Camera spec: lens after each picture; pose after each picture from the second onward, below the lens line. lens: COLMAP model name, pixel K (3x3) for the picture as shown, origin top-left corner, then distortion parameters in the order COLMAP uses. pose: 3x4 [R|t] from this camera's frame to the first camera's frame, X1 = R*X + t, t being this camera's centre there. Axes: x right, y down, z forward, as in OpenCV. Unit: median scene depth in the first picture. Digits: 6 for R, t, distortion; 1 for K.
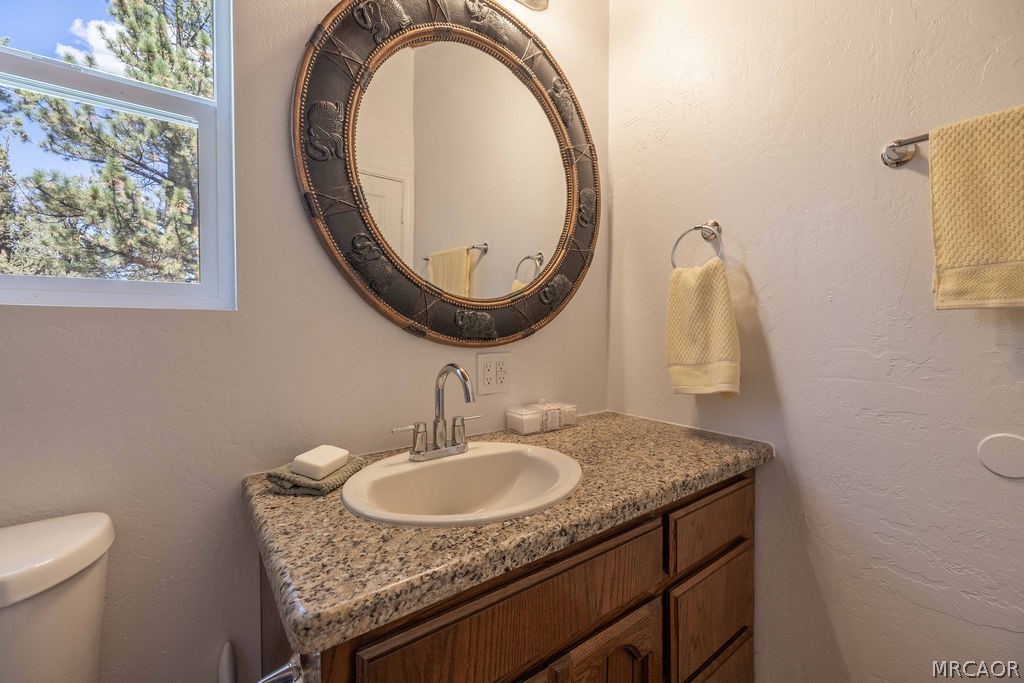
lens RADIAL K [[444.6, 0, 513.0], [0, 444.6, 330.6], [0, 0, 1]] dist [0.002220, 0.000209]
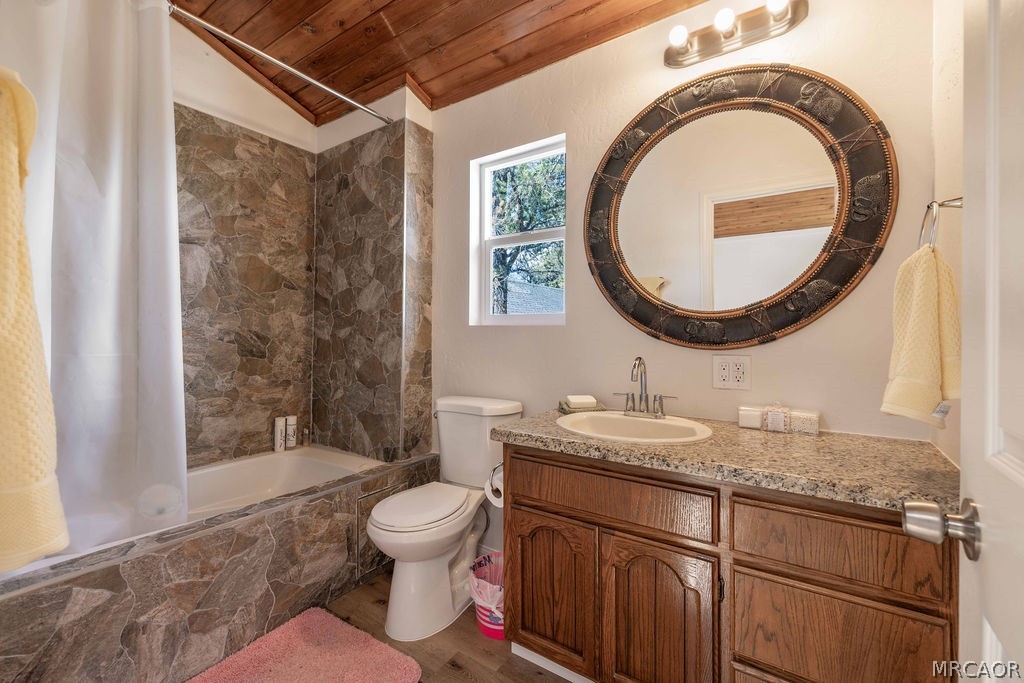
lens RADIAL K [[444.6, 0, 513.7], [0, 444.6, 338.1], [0, 0, 1]] dist [0.002220, 0.000209]
pose [[0.291304, 0.001779, -0.956629, 0.993186], [-0.025580, 0.999655, -0.005930, 0.026633], [0.956288, 0.026198, 0.291249, 0.109091]]
